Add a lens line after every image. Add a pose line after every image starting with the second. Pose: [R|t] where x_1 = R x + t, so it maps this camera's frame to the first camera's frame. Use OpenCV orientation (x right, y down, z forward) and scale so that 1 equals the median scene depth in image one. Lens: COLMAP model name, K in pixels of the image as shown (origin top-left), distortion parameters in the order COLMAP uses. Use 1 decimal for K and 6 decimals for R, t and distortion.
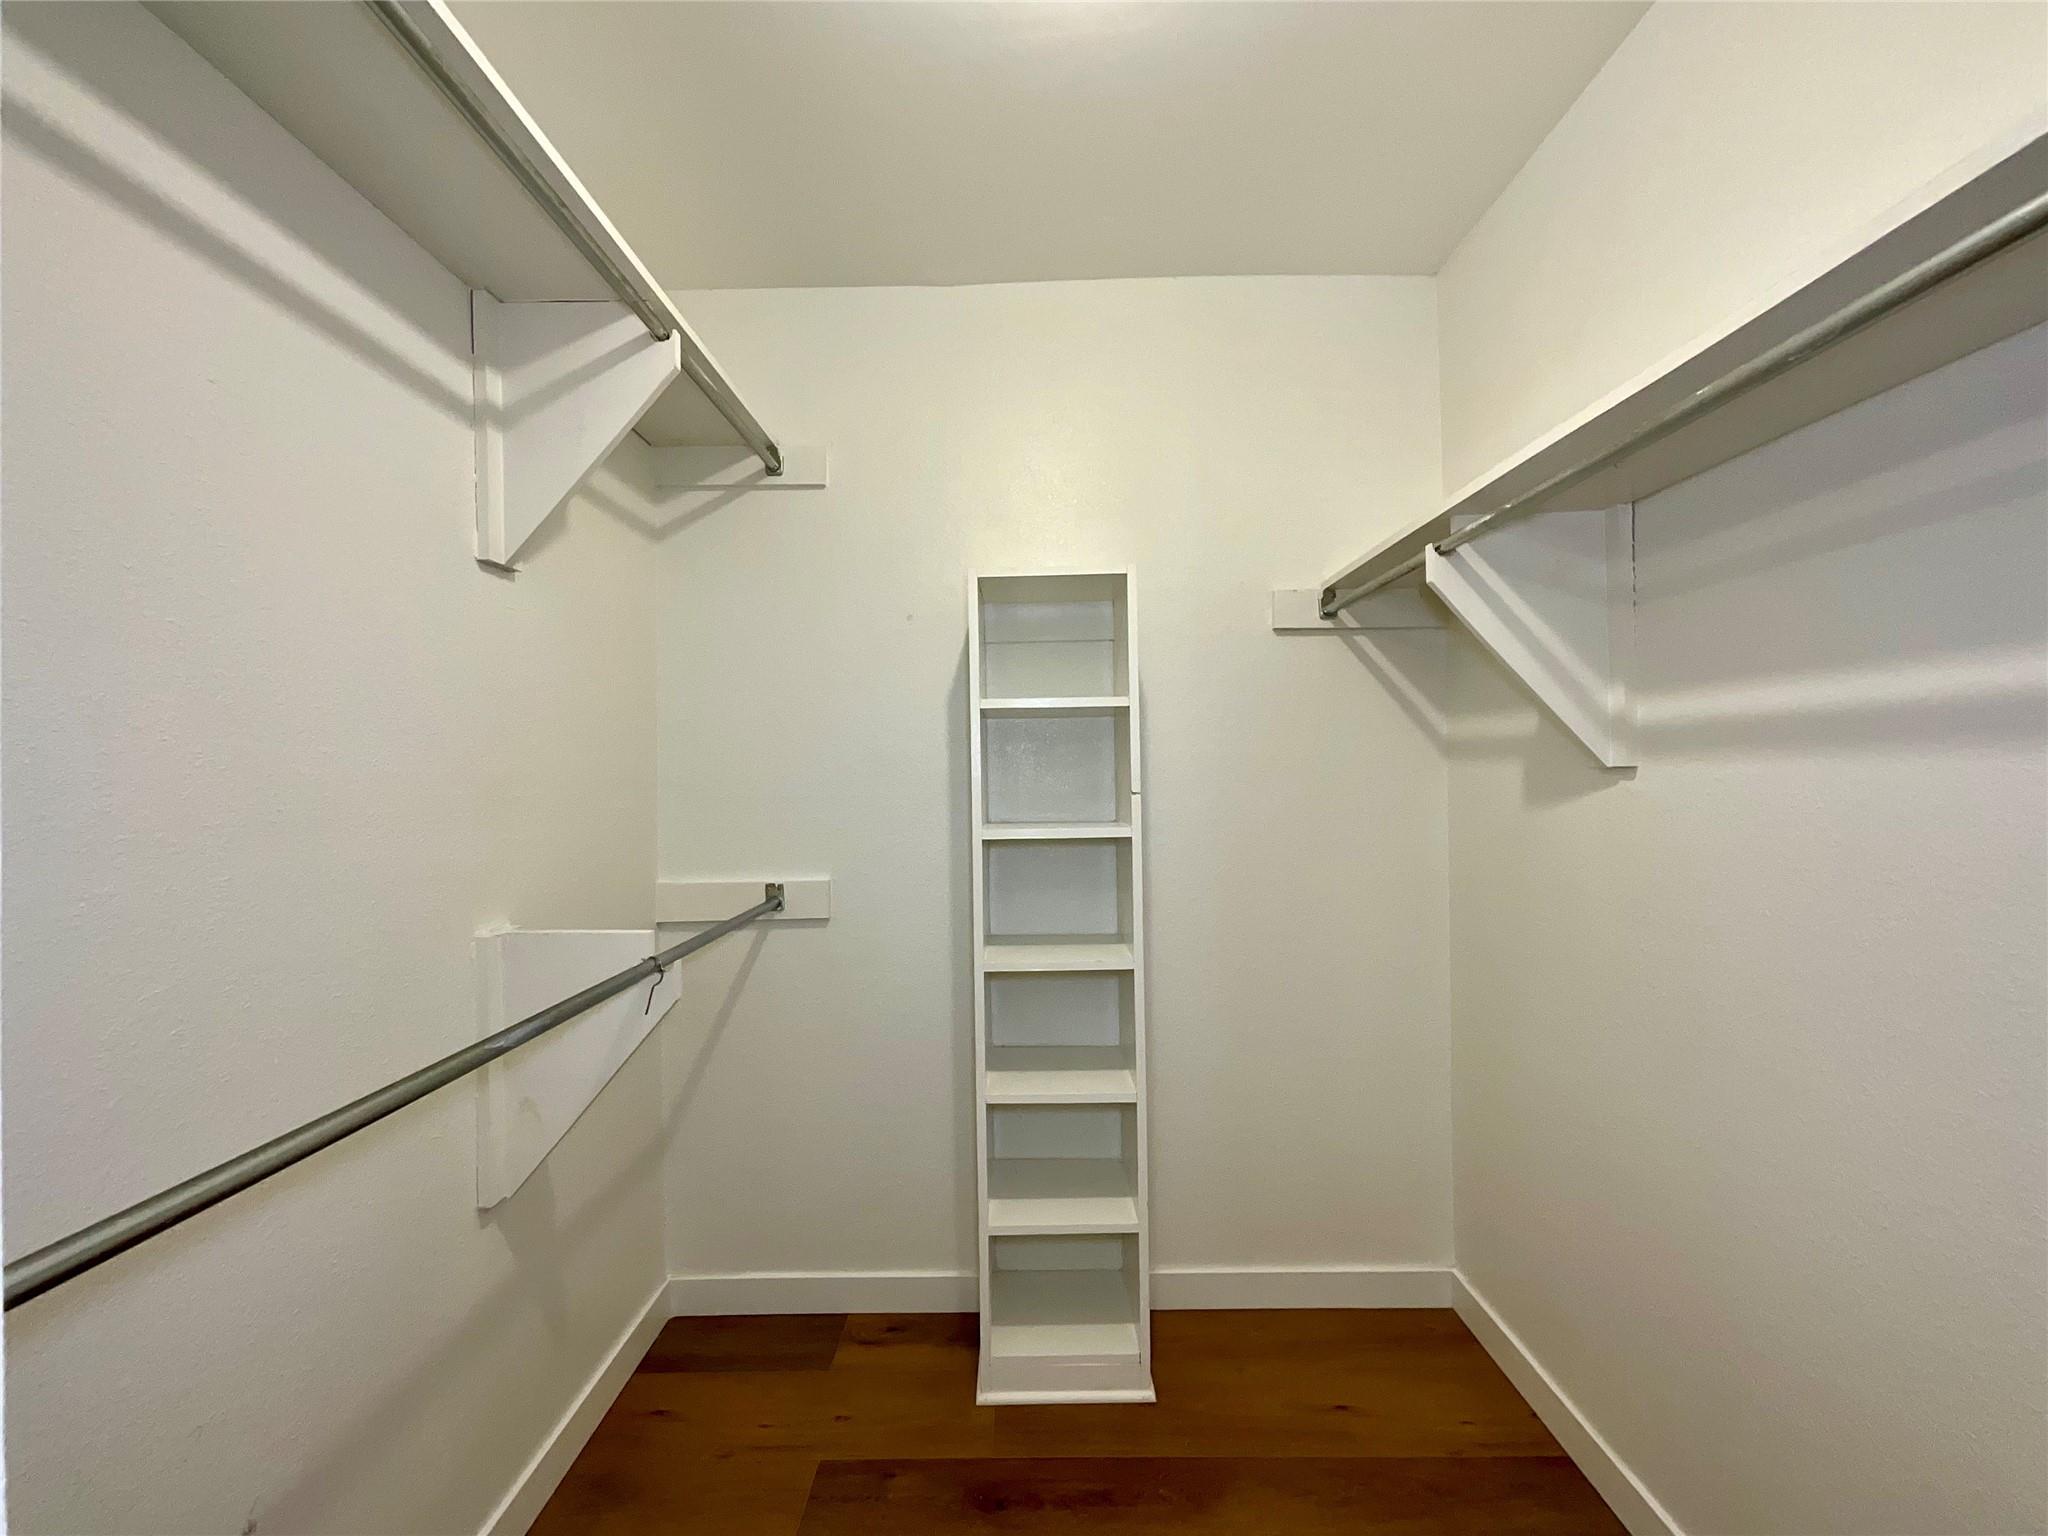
lens RADIAL K [[832.0, 0, 1030.7], [0, 832.0, 773.2], [0, 0, 1]] dist [0.003131, 0.000209]
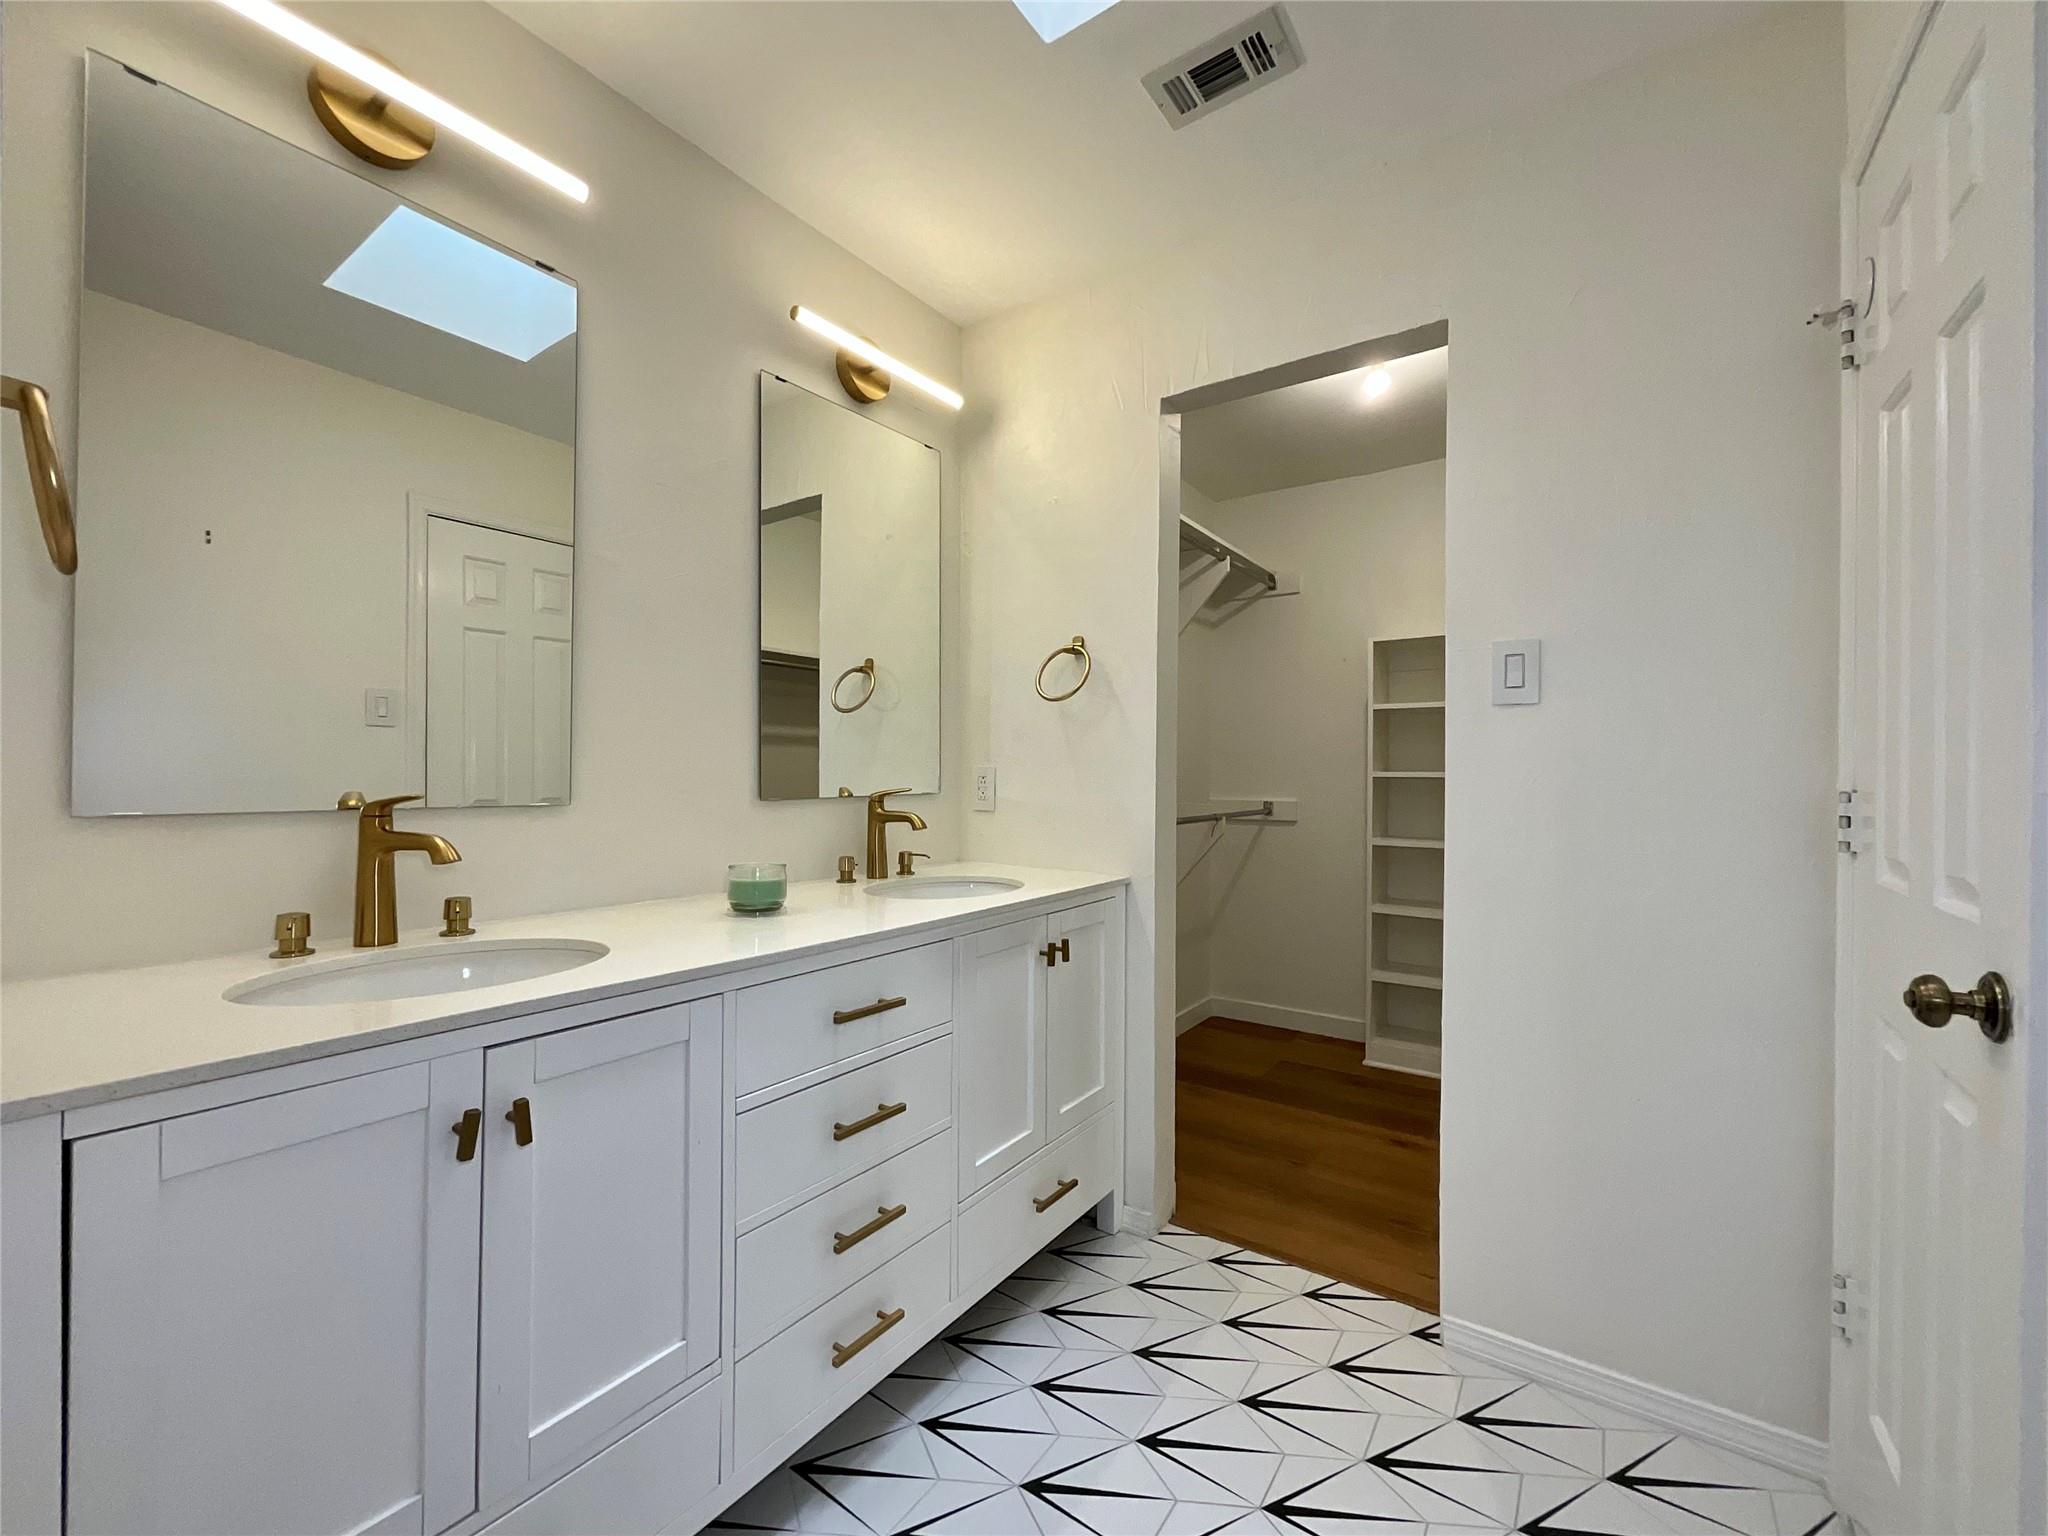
lens RADIAL K [[832.0, 0, 1025.8], [0, 832.0, 766.5], [0, 0, 1]] dist [0.003131, 0.000209]
pose [[0.818425, 0.018919, -0.574302, 0.342286], [-0.017766, 0.999813, 0.007618, 0.048248], [0.574339, 0.003968, 0.818608, -0.912838]]
